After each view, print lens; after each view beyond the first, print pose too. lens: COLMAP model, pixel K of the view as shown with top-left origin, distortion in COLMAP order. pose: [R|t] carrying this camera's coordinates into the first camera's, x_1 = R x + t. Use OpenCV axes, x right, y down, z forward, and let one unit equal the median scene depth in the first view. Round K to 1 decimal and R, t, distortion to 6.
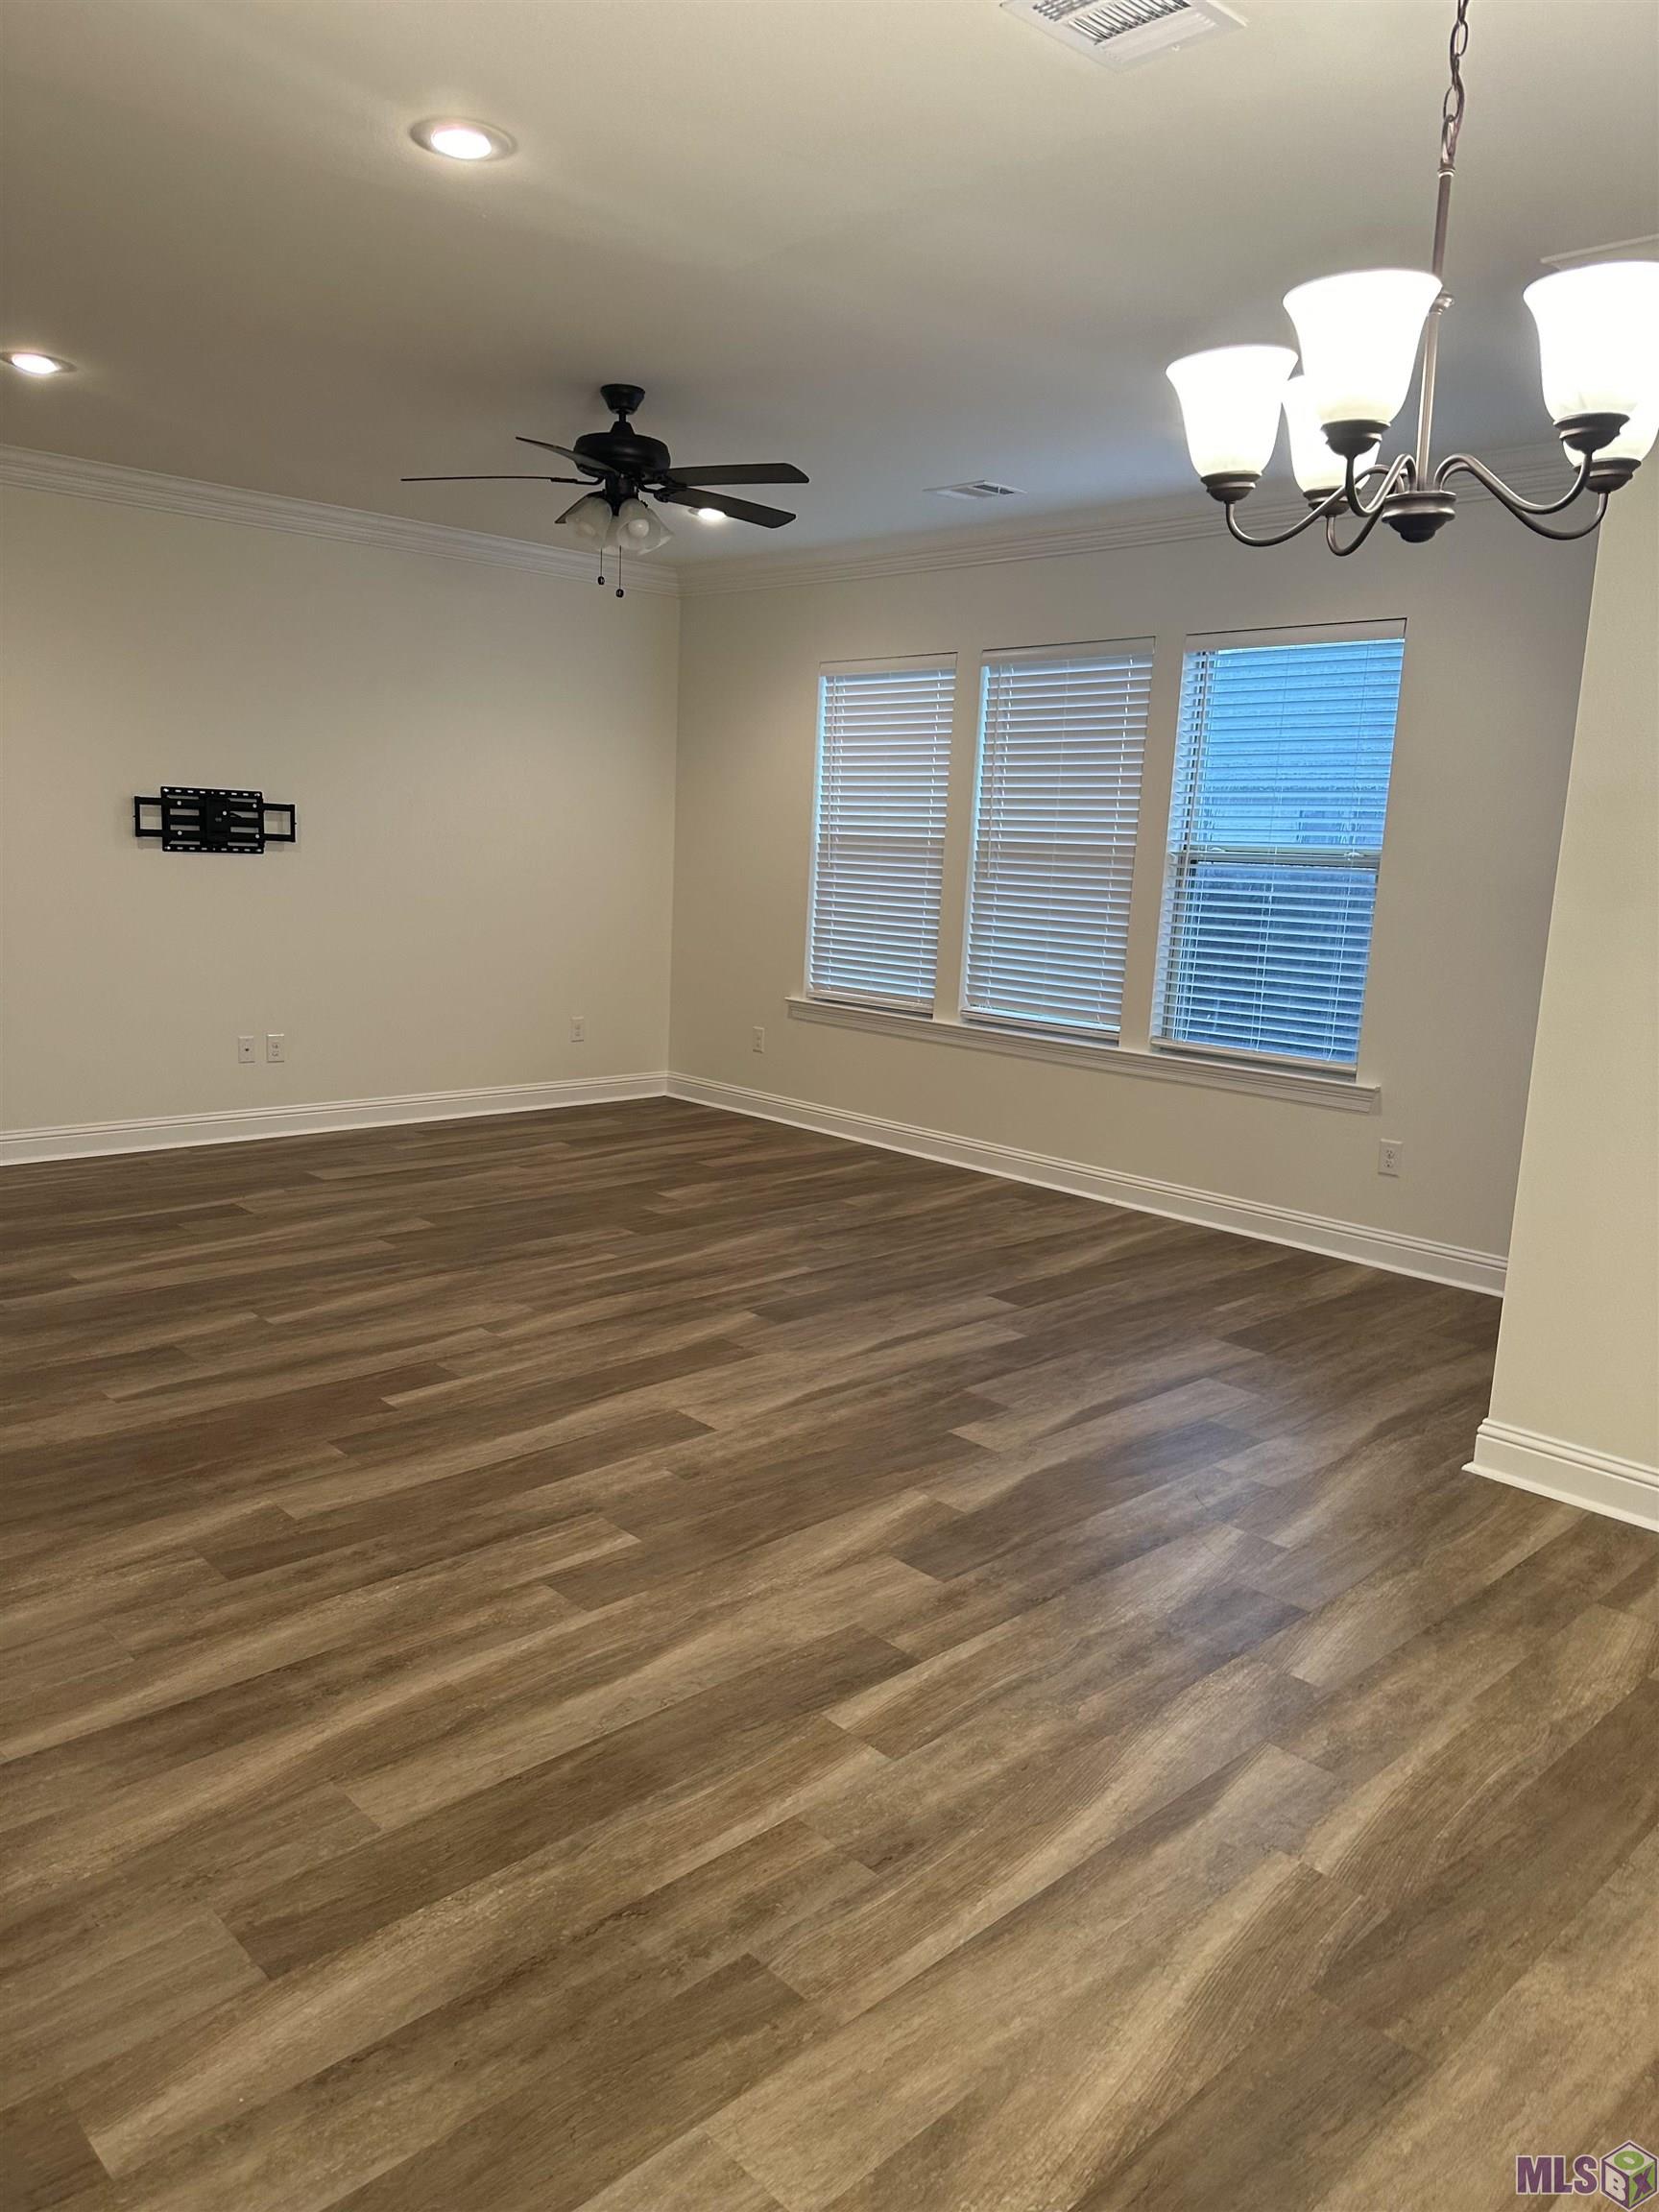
lens RADIAL K [[1528.3, 0, 829.5], [0, 1528.3, 1106.0], [0, 0, 1]] dist [0.091190, -0.136502]
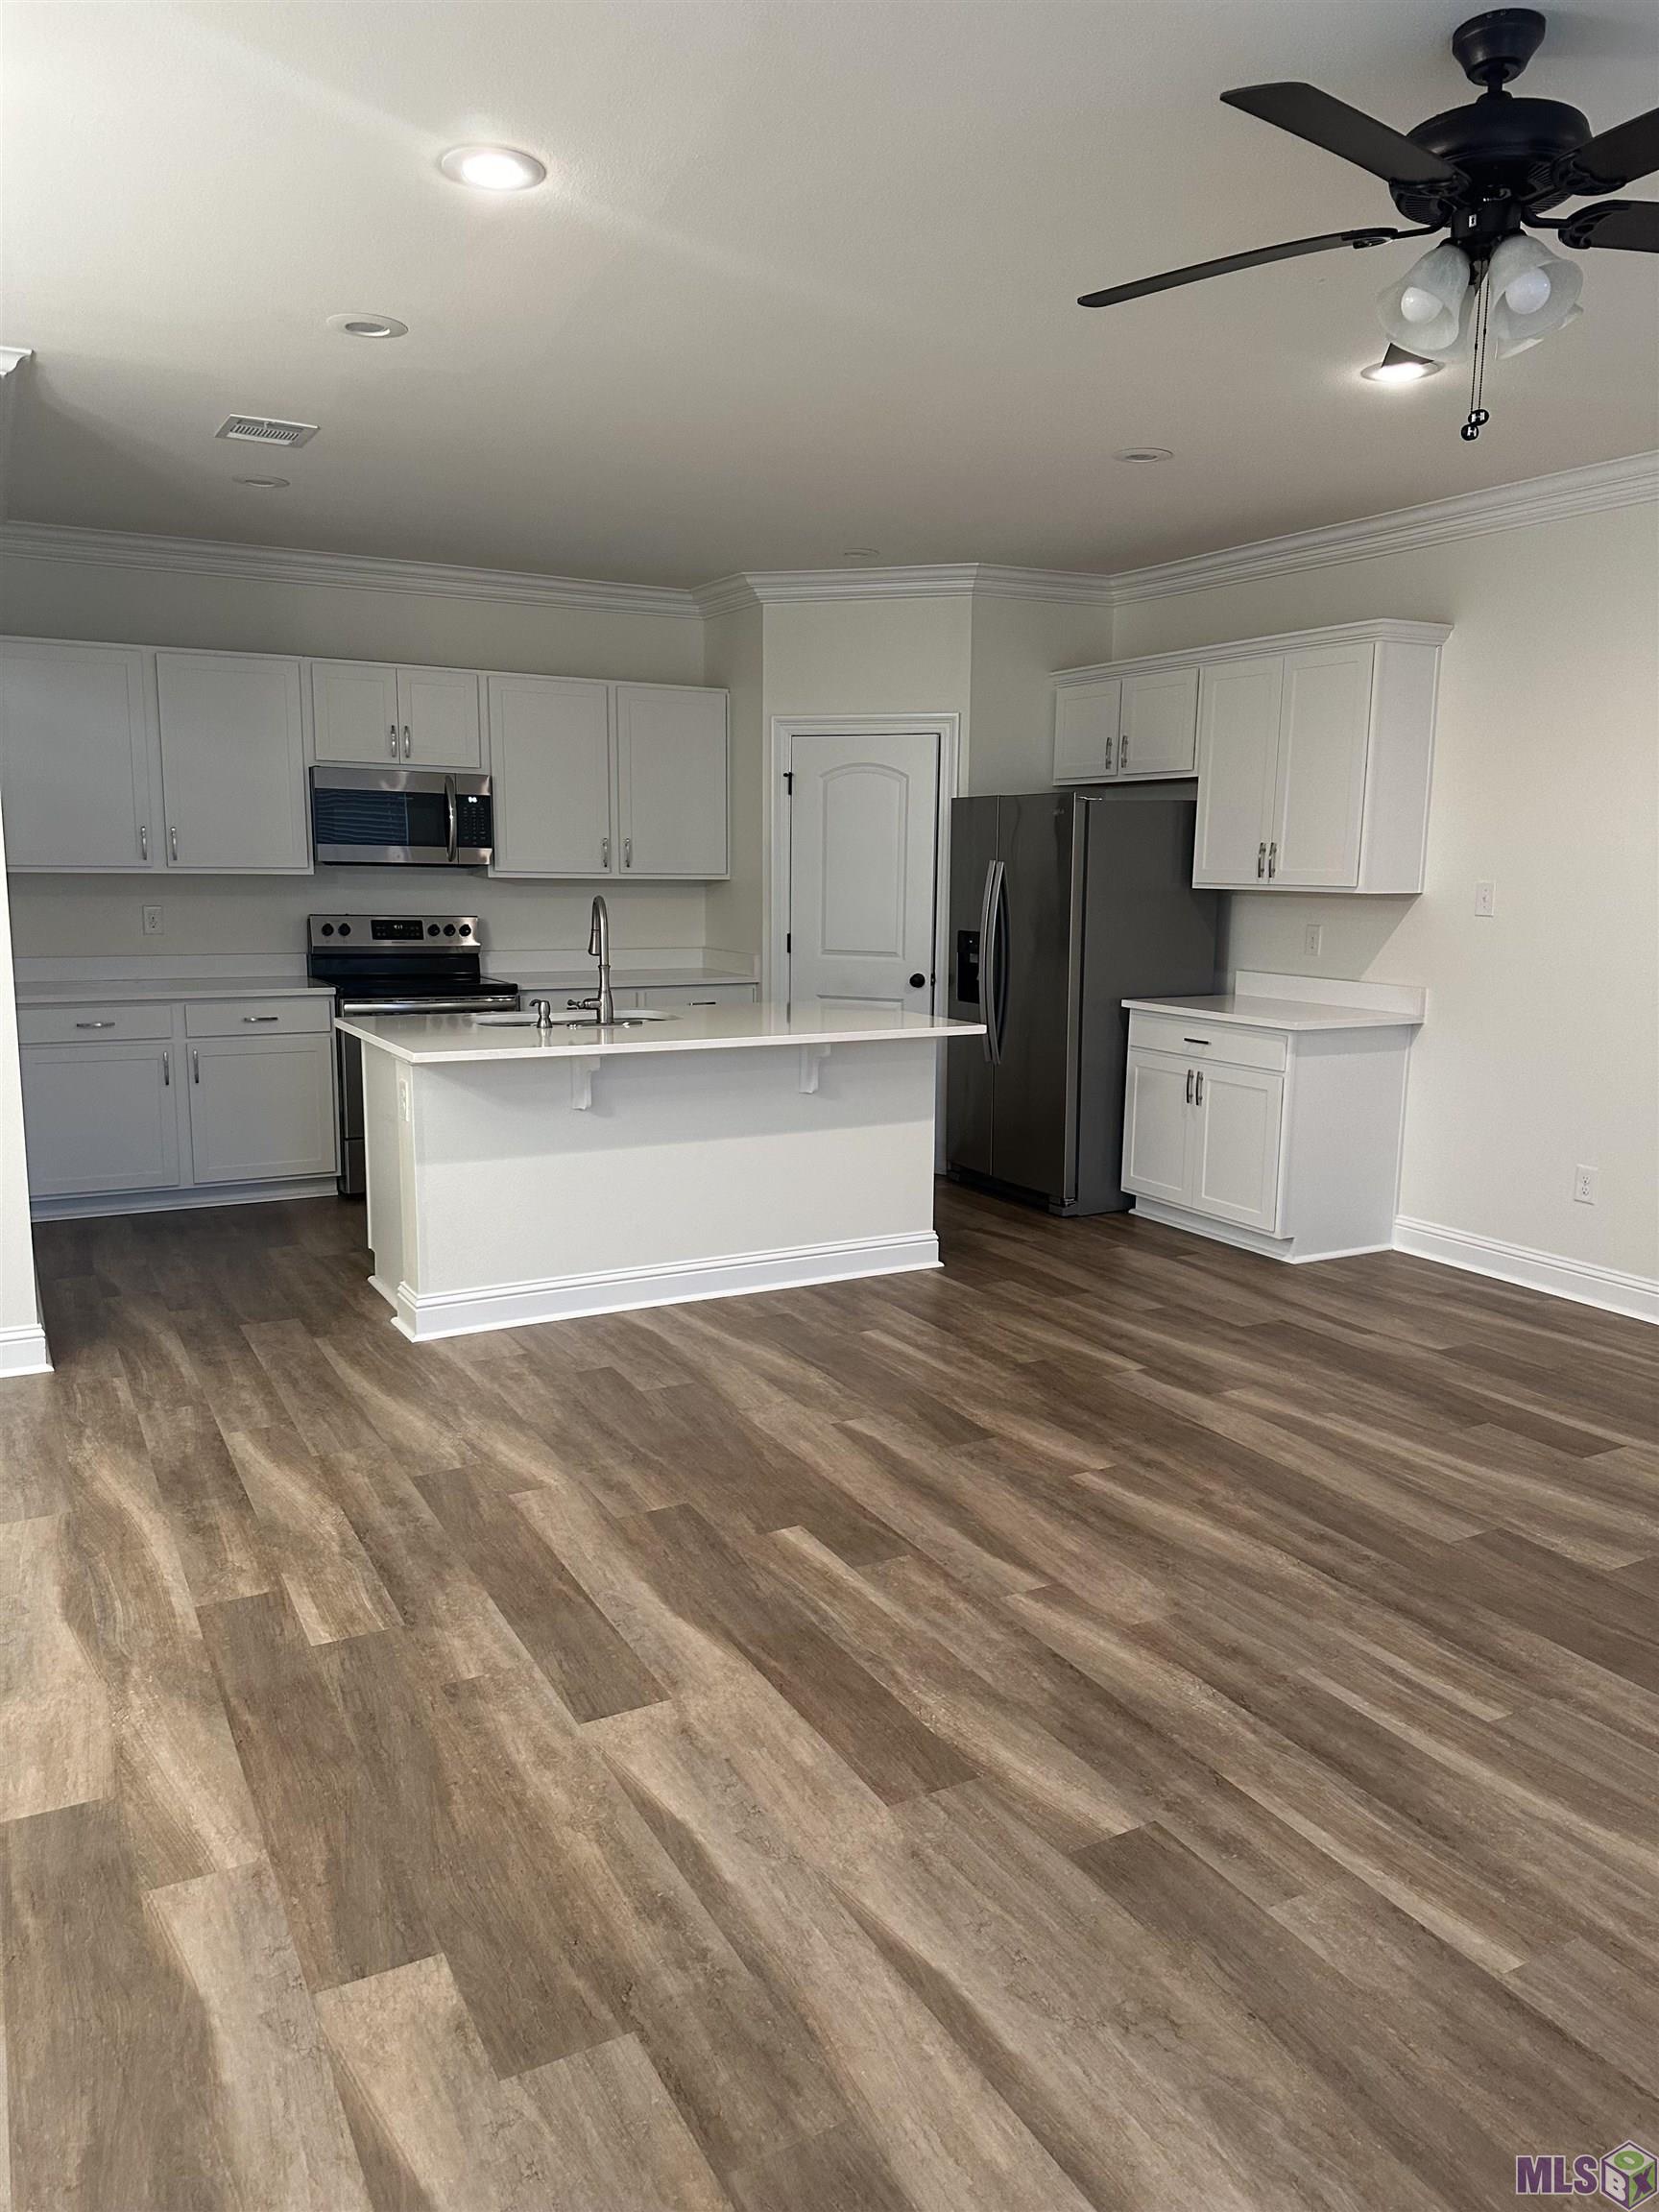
lens RADIAL K [[1528.3, 0, 829.5], [0, 1528.3, 1106.0], [0, 0, 1]] dist [0.091190, -0.136502]
pose [[-0.256120, 0.109697, -0.960400, 0.469875], [-0.189080, 0.968662, 0.161065, -0.169948], [0.947972, 0.222844, -0.227352, 1.039067]]
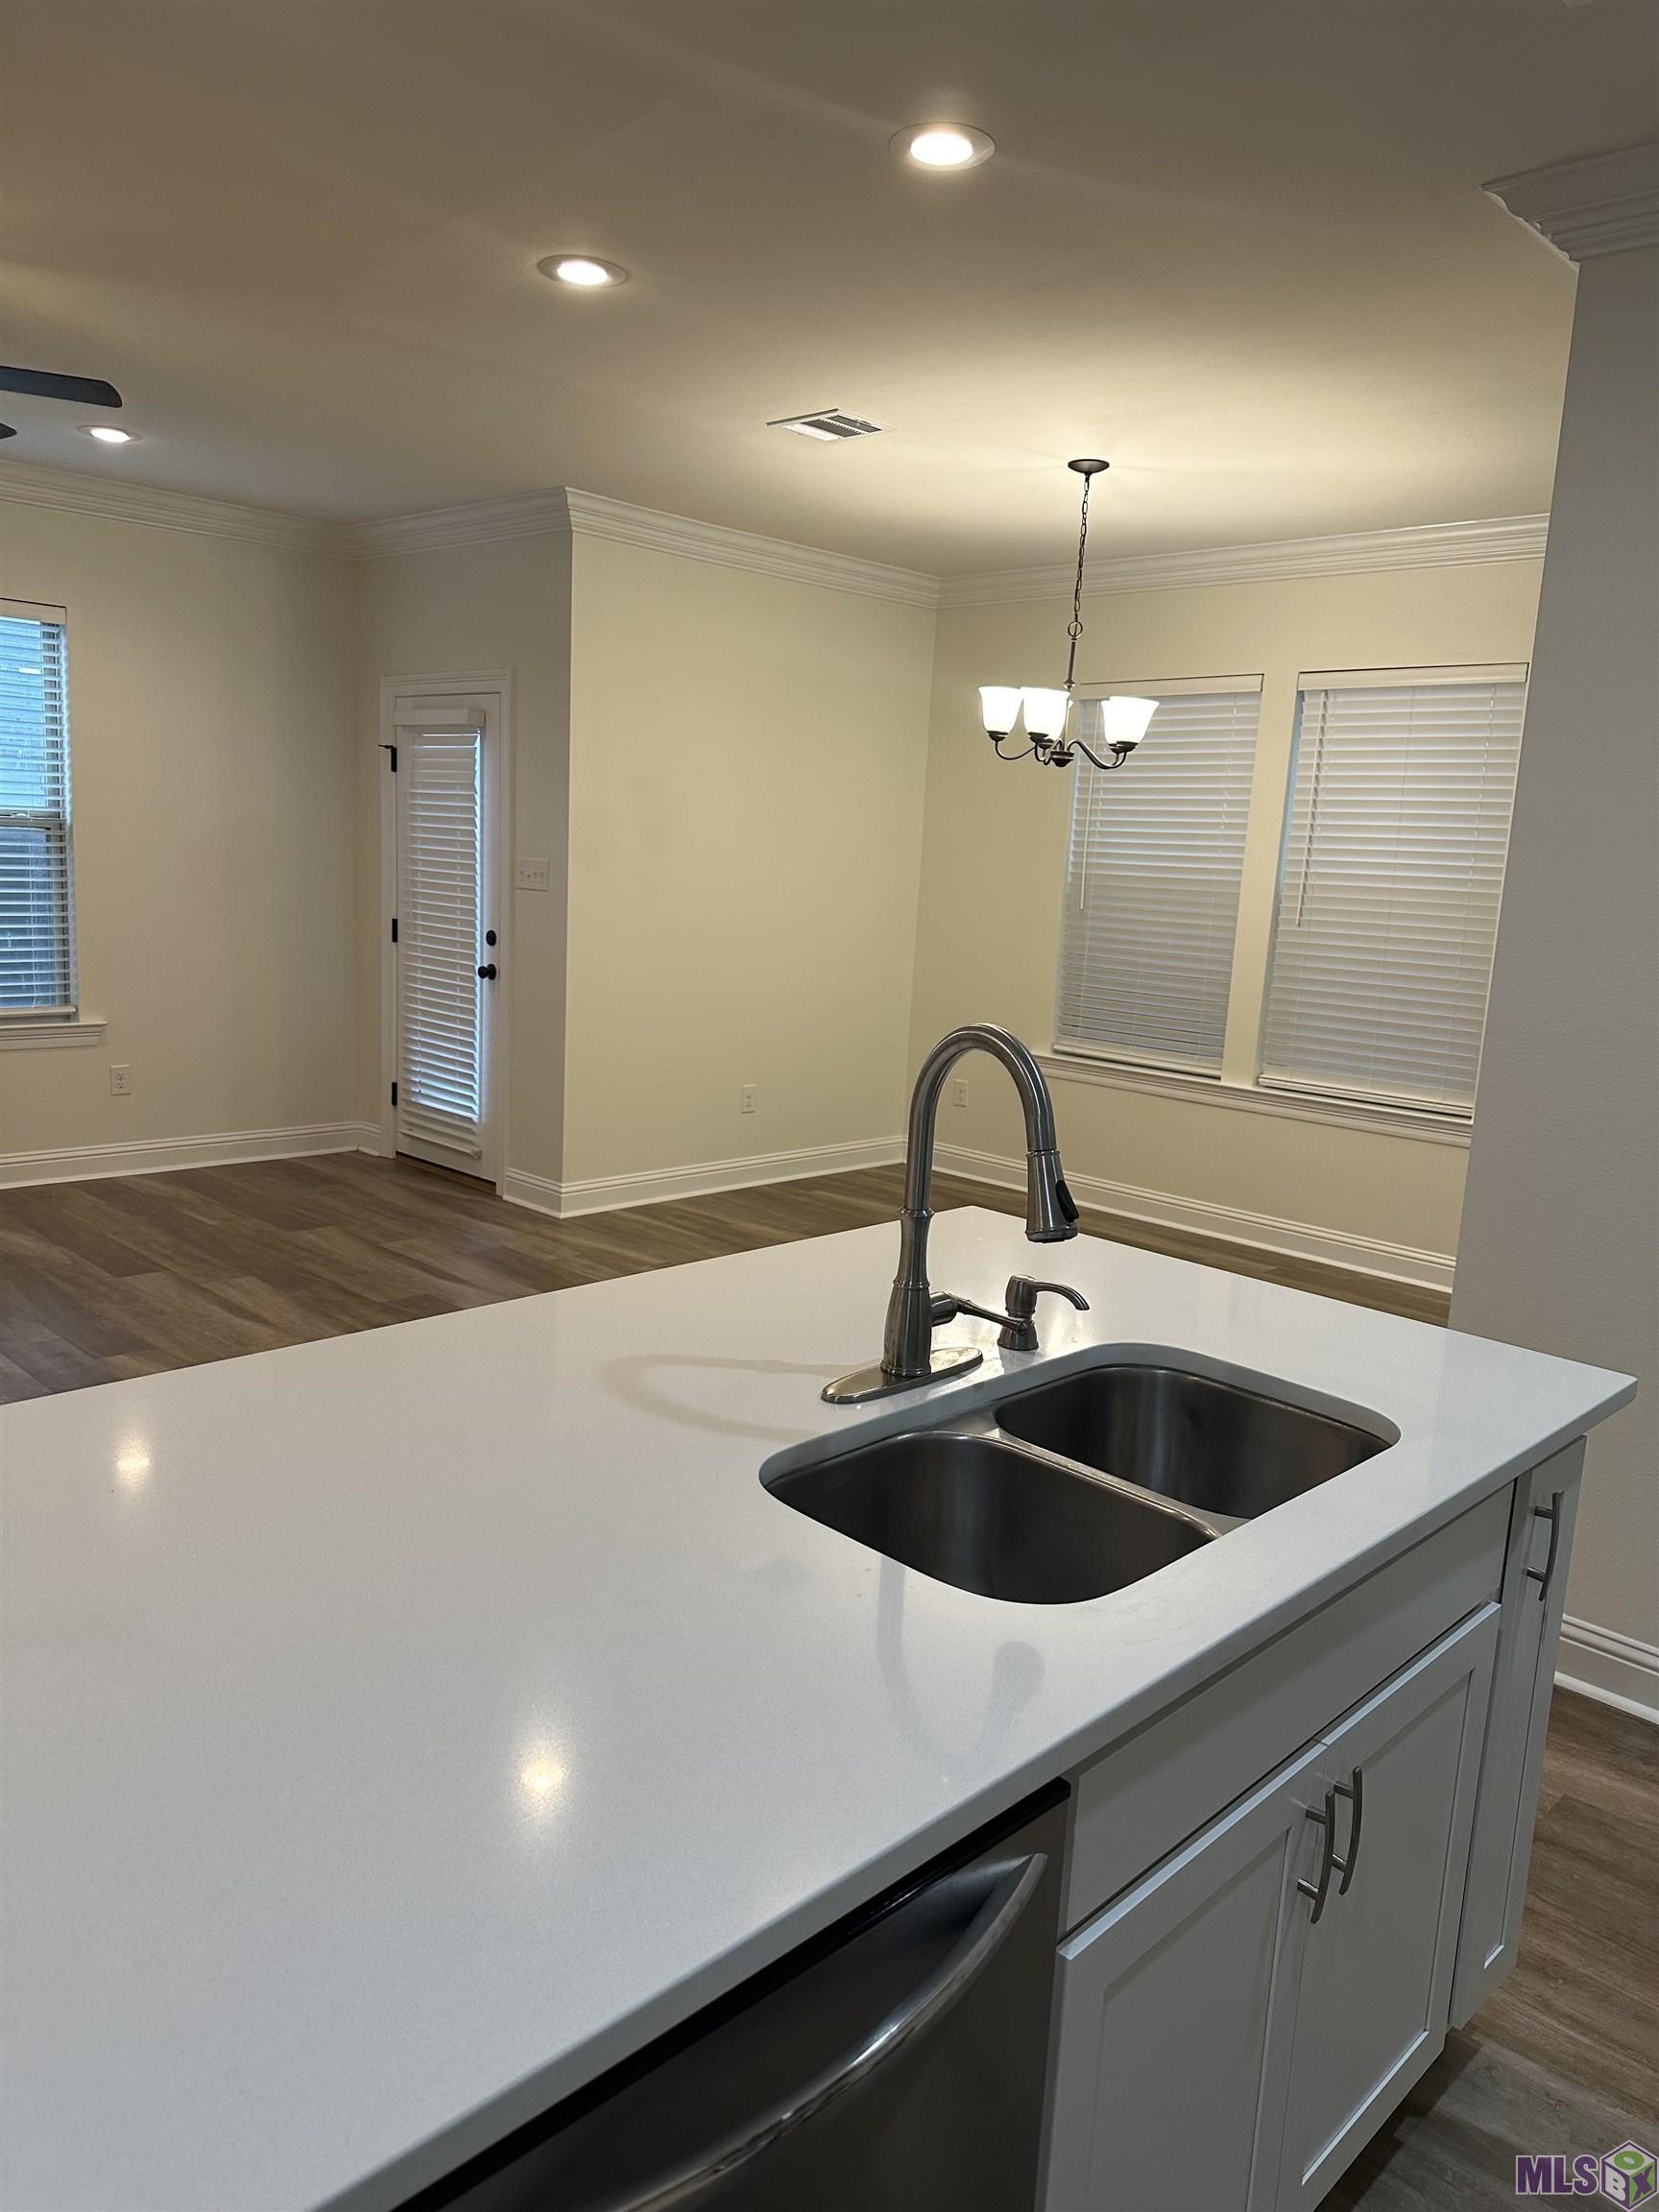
lens RADIAL K [[1528.3, 0, 829.5], [0, 1528.3, 1106.0], [0, 0, 1]] dist [0.091190, -0.136502]
pose [[-0.039662, -0.207719, 0.977384, -1.009128], [0.111715, 0.971099, 0.210917, -0.168706], [-0.992949, 0.117553, -0.015310, 0.612428]]
